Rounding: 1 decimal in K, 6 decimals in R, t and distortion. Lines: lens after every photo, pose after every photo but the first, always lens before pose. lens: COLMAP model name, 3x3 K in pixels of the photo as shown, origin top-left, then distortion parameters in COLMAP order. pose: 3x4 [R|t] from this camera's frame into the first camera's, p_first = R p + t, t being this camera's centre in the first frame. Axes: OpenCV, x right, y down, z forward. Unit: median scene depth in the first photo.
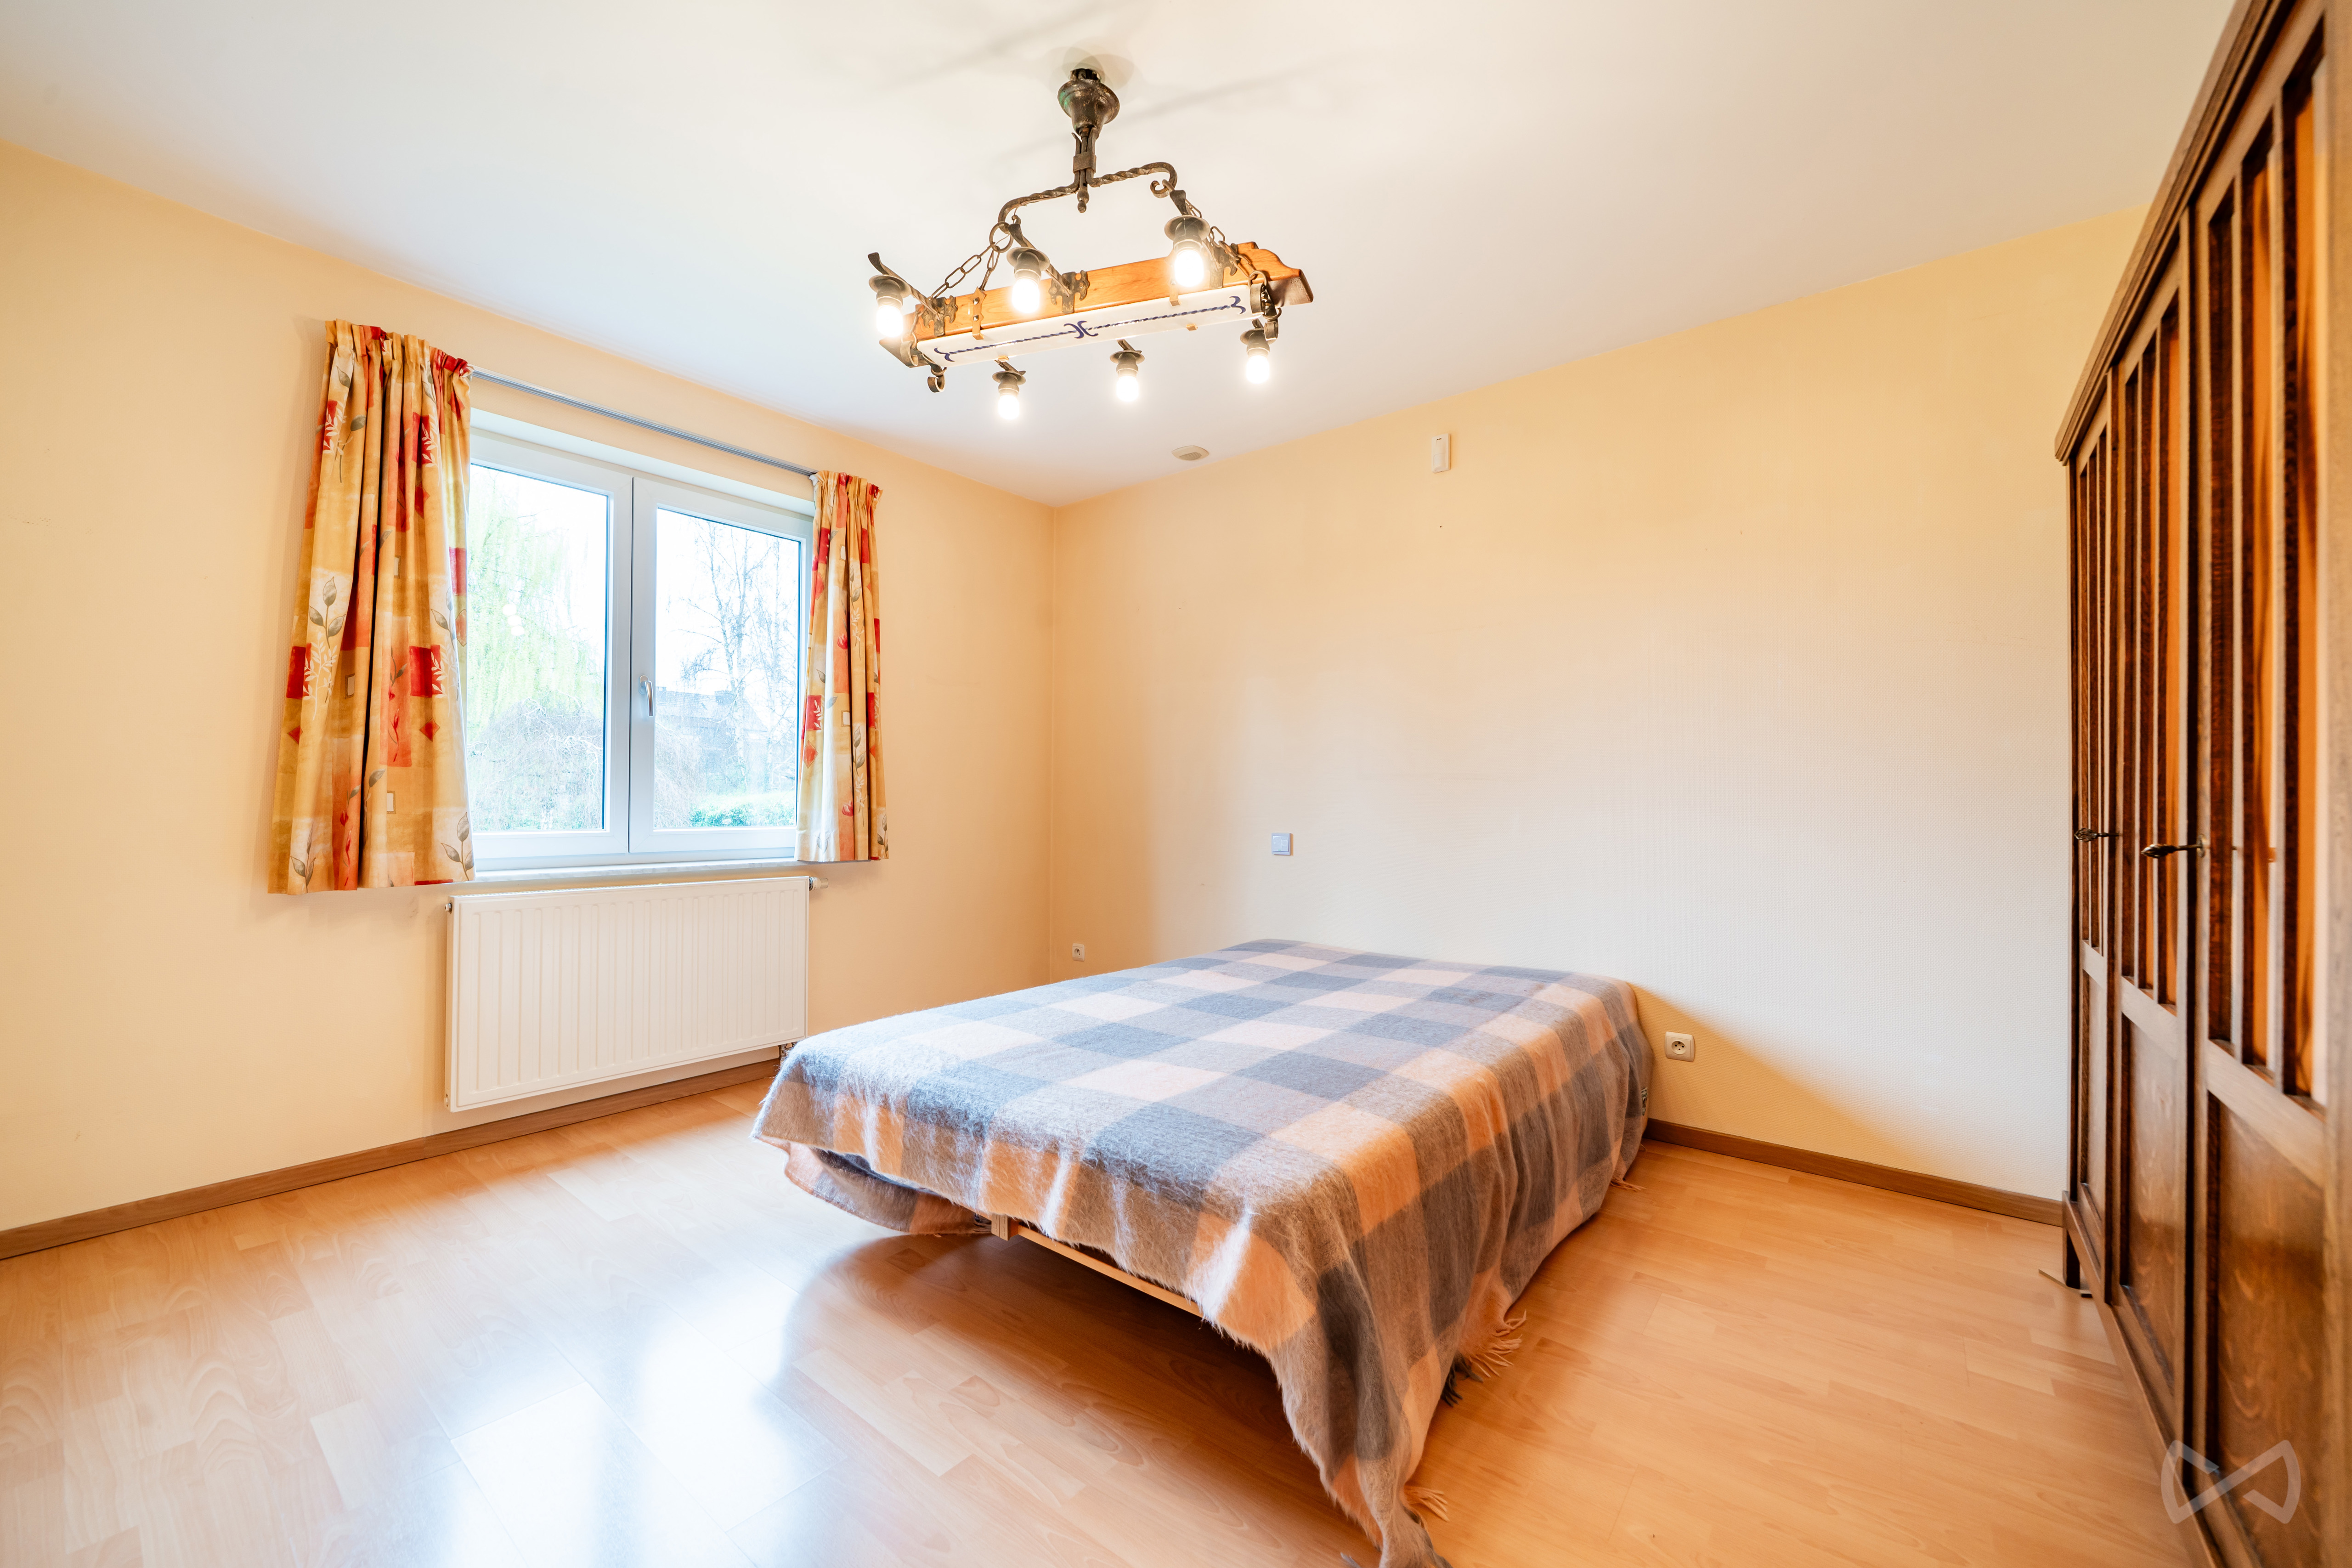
lens RADIAL K [[903.4, 0, 1192.9], [0, 903.4, 793.7], [0, 0, 1]] dist [-0.005547, 0.001133]
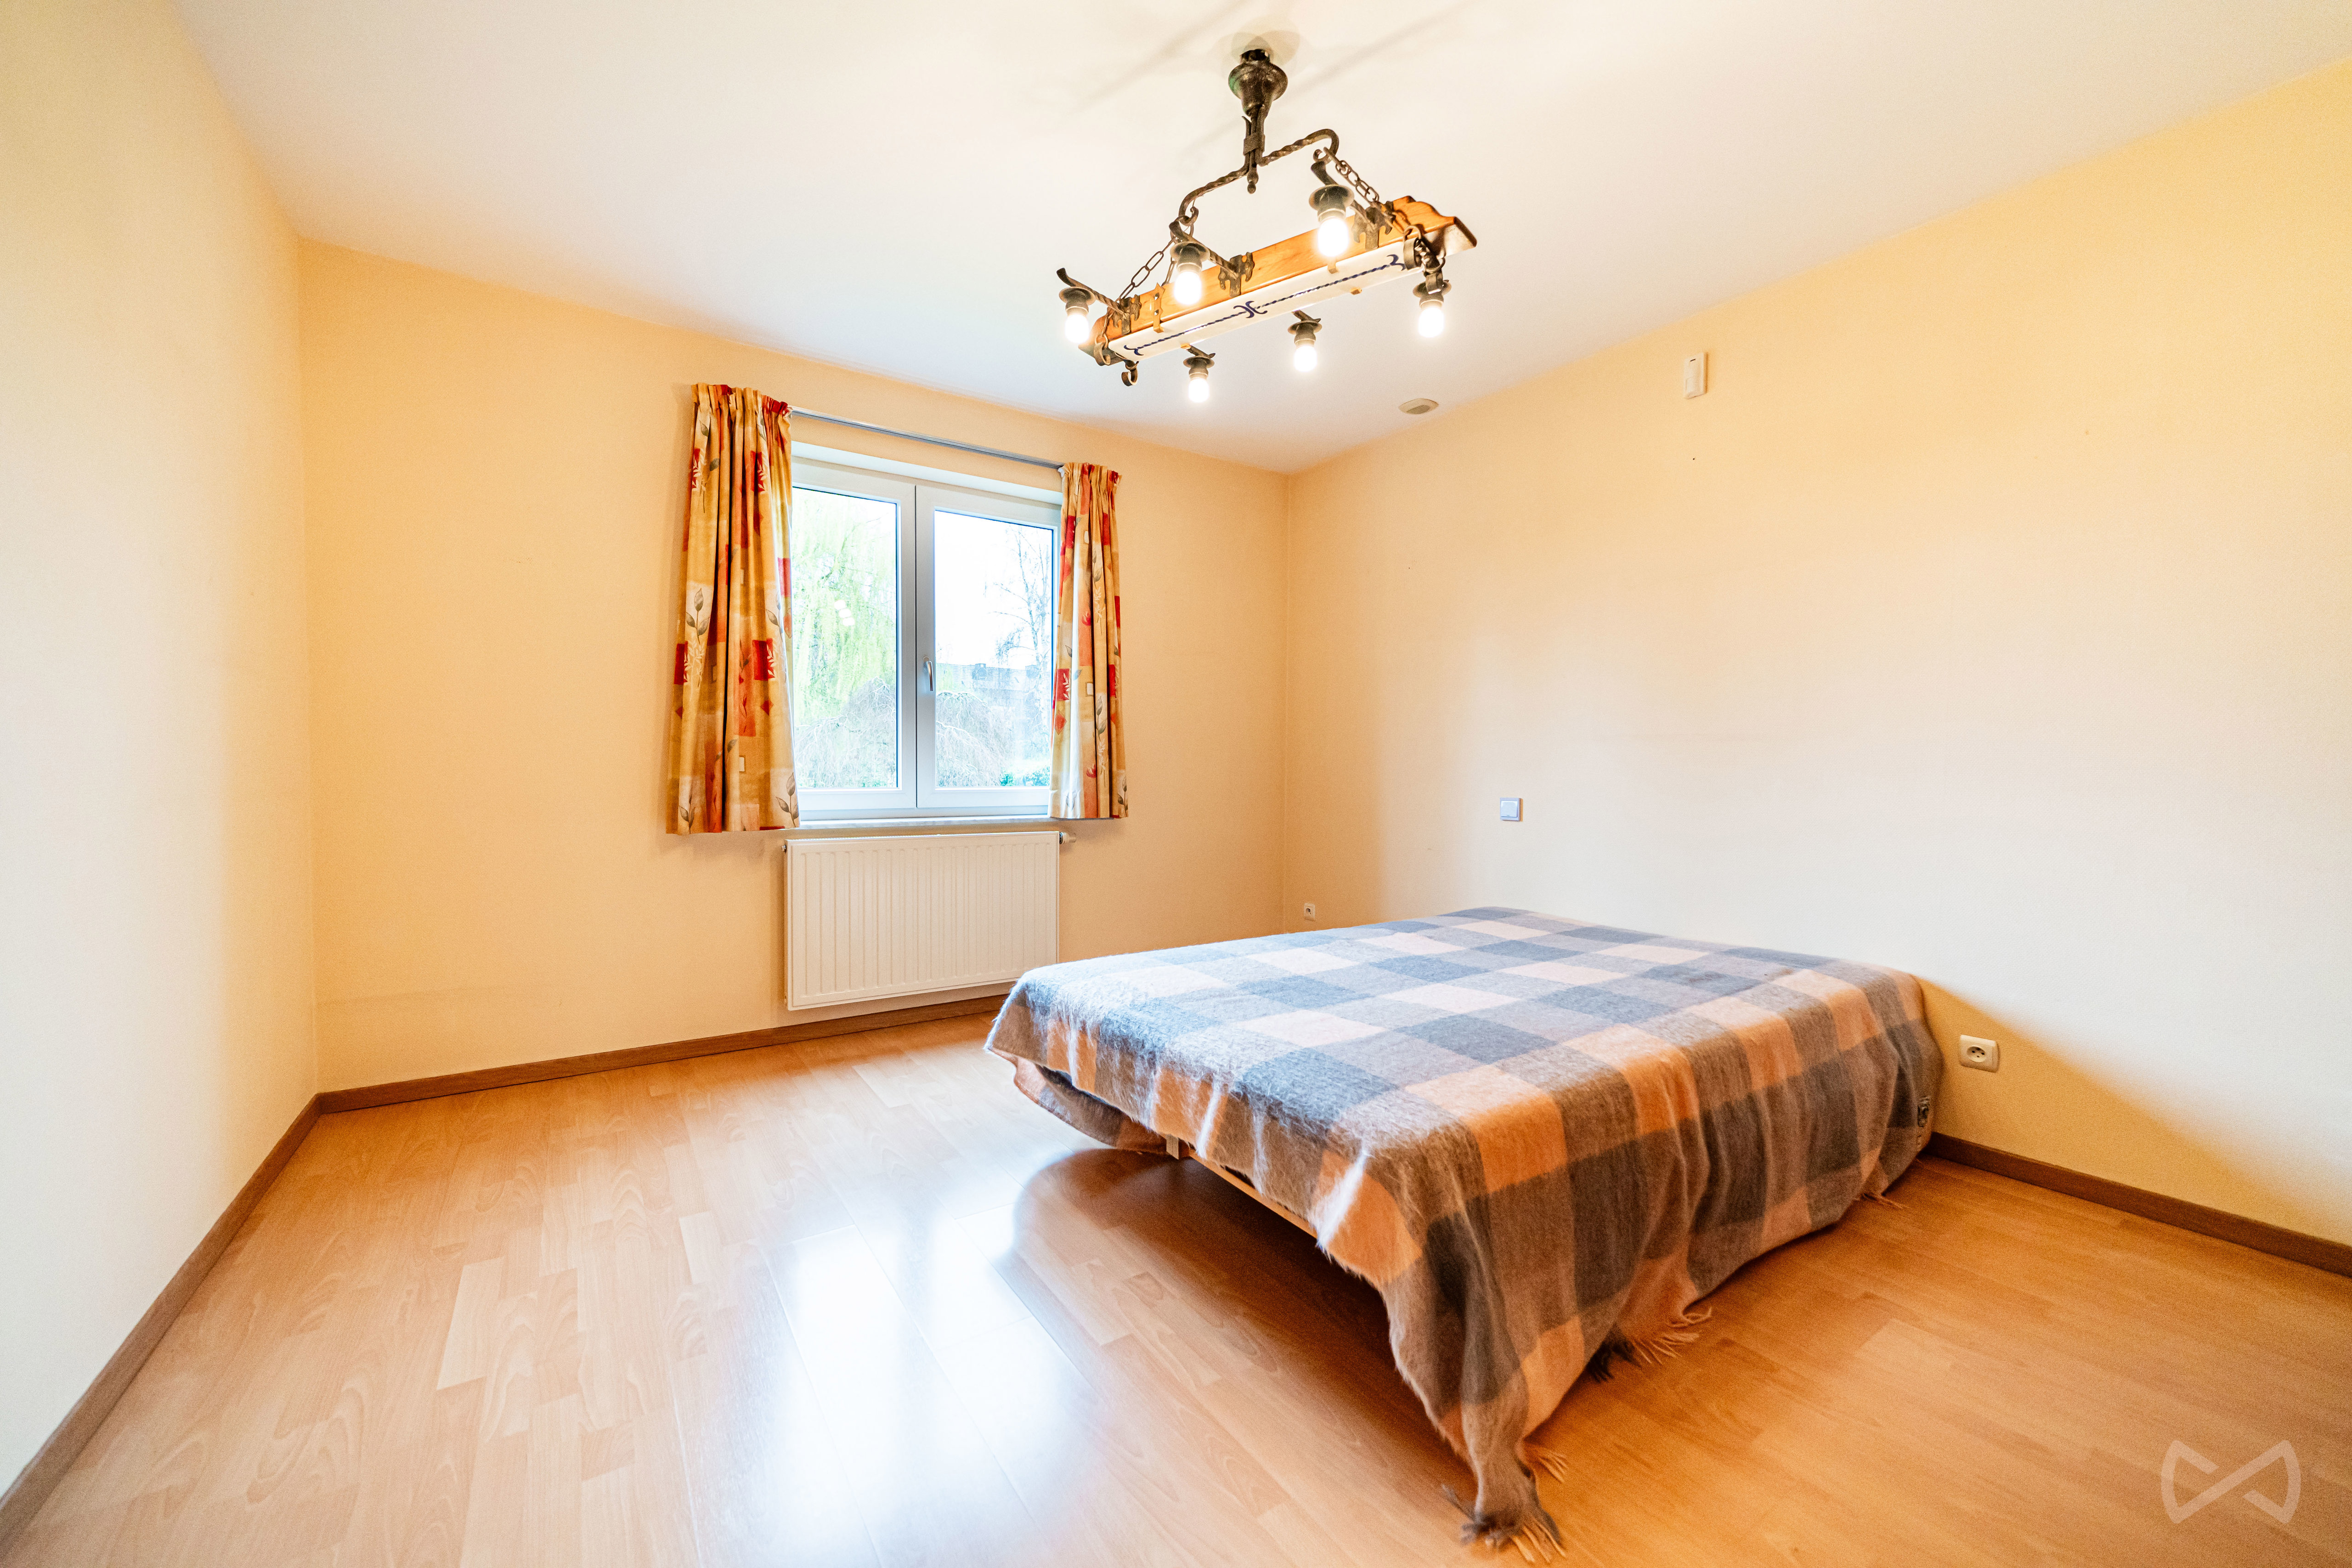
lens RADIAL K [[903.4, 0, 1195.3], [0, 903.4, 795.5], [0, 0, 1]] dist [-0.005547, 0.001133]
pose [[0.954301, 0.011190, -0.298637, 0.110394], [0.001084, 0.999163, 0.040902, 0.002214], [0.298844, -0.039356, 0.953490, -0.027062]]
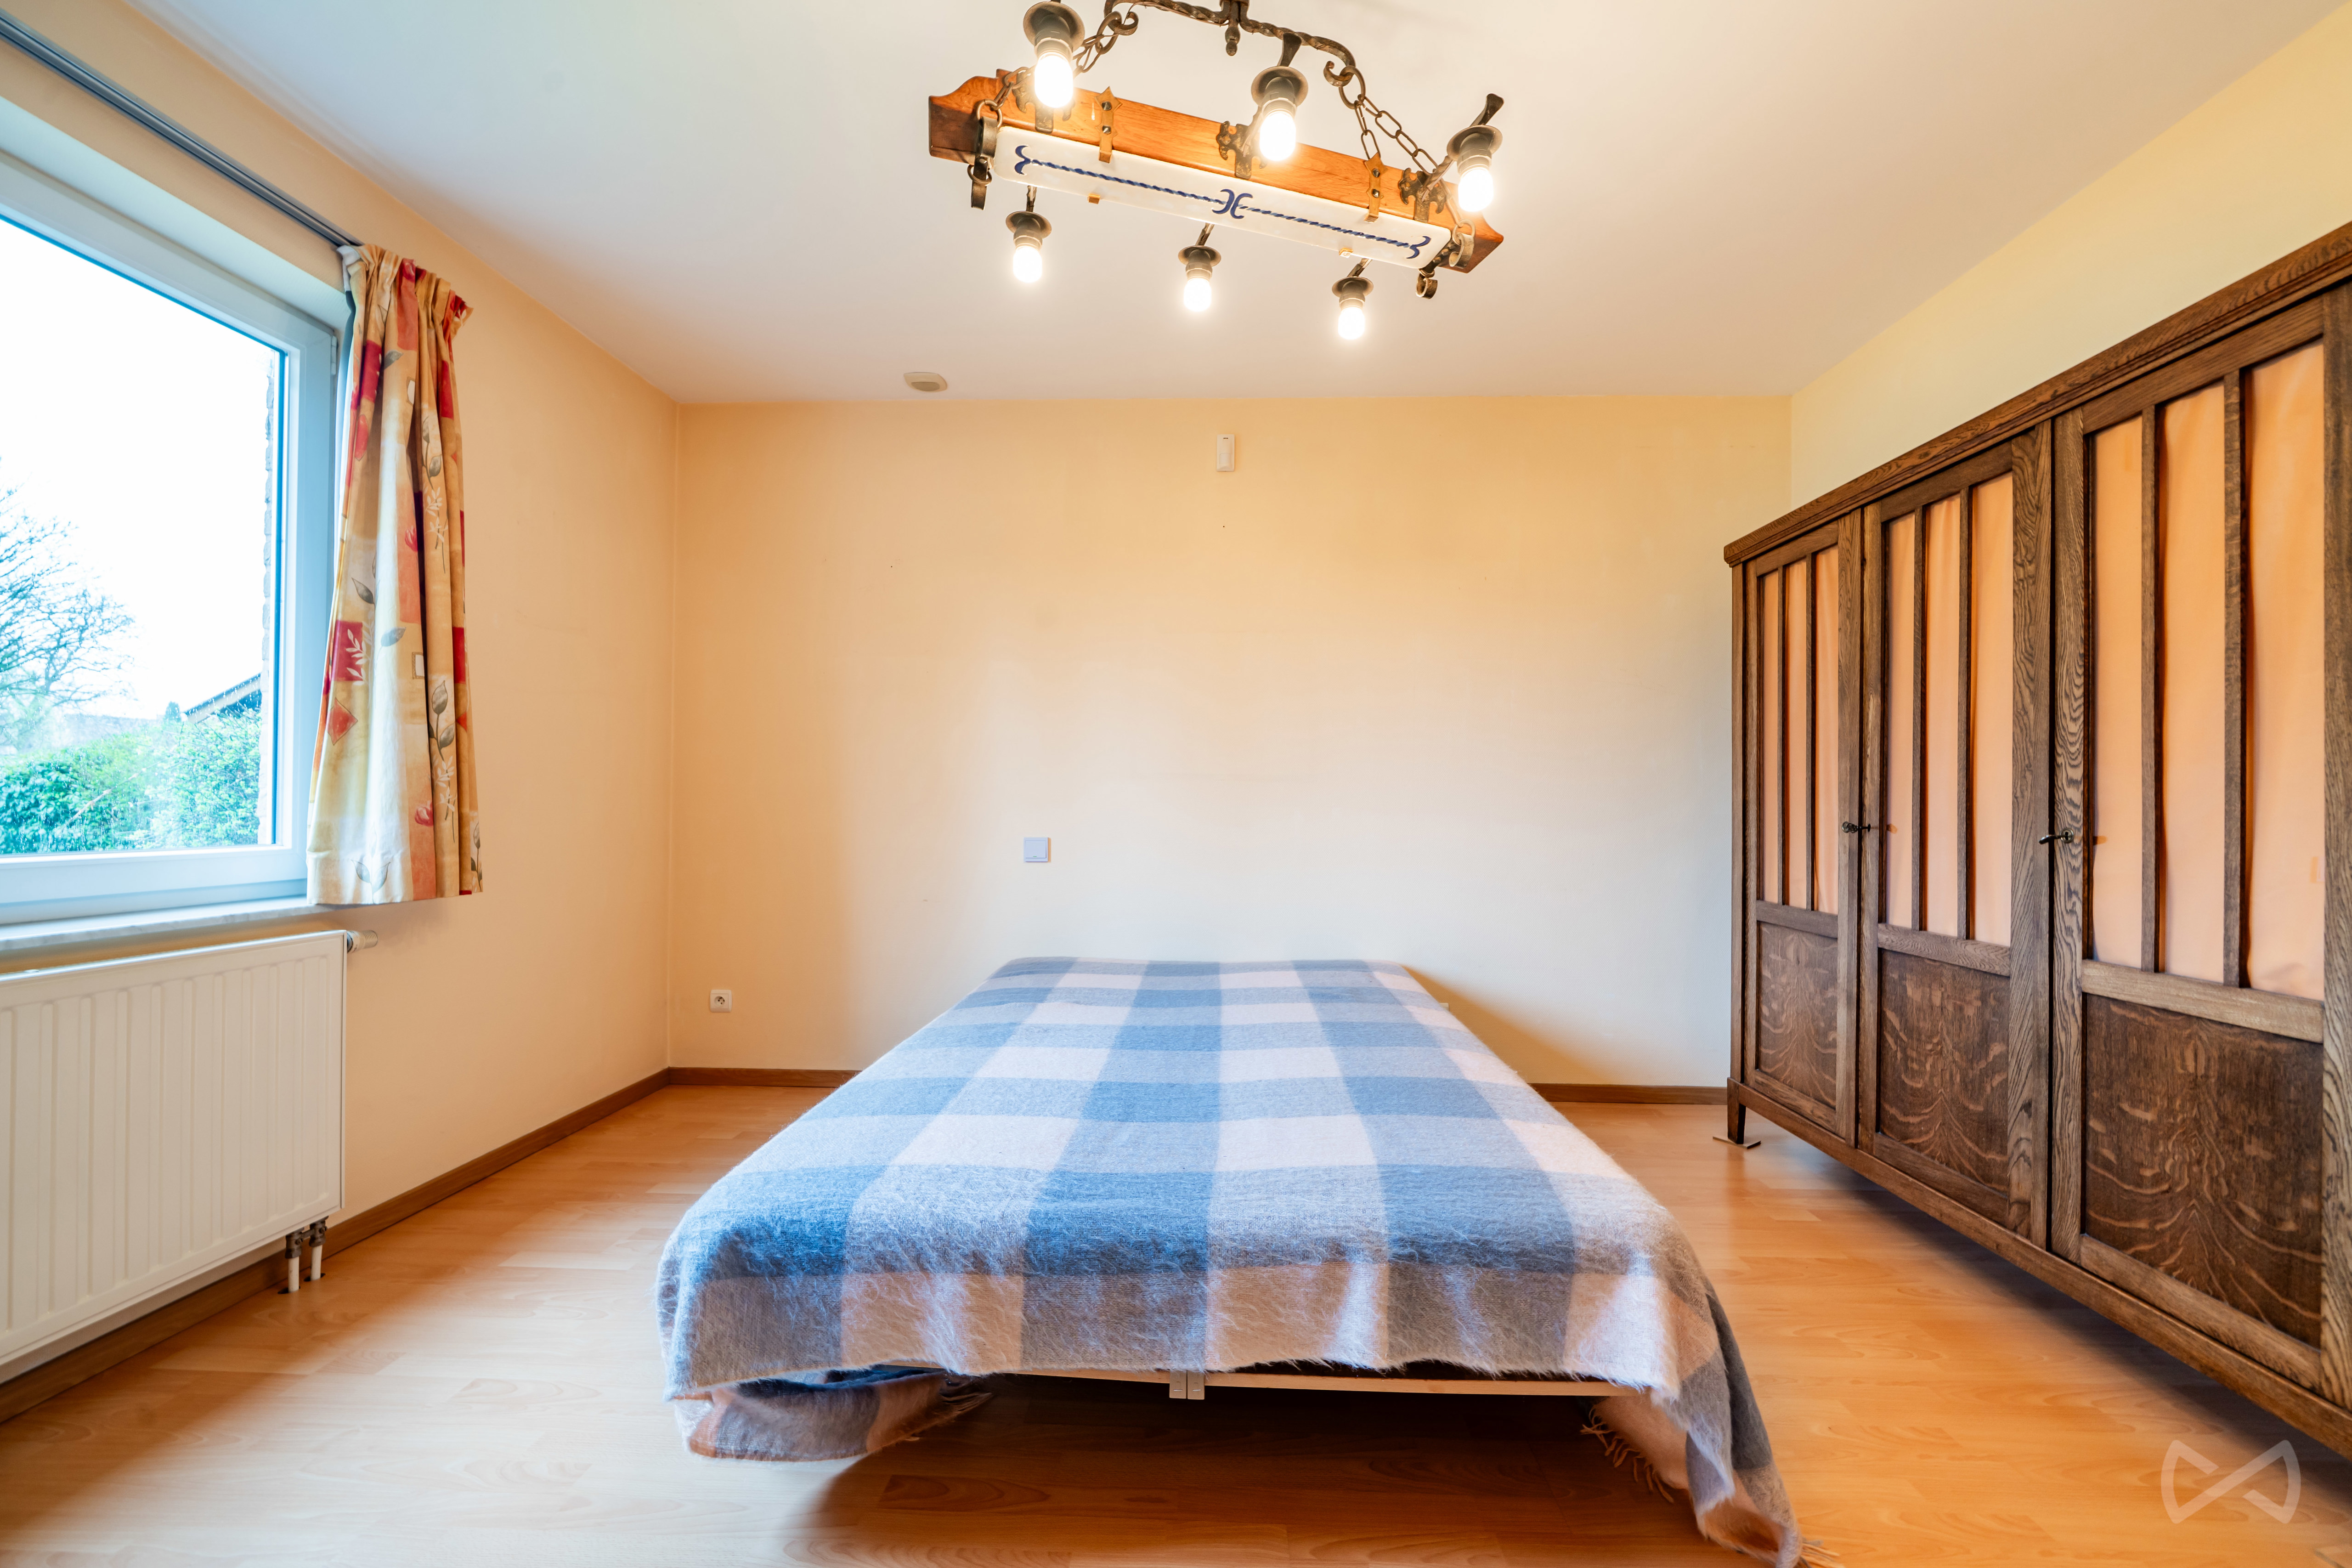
lens RADIAL K [[903.4, 0, 1195.7], [0, 903.4, 794.9], [0, 0, 1]] dist [-0.005547, 0.001133]
pose [[0.807870, 0.004260, 0.589345, -0.510020], [-0.006943, 0.999973, 0.002288, -0.002417], [-0.589319, -0.005940, 0.807878, 0.320106]]
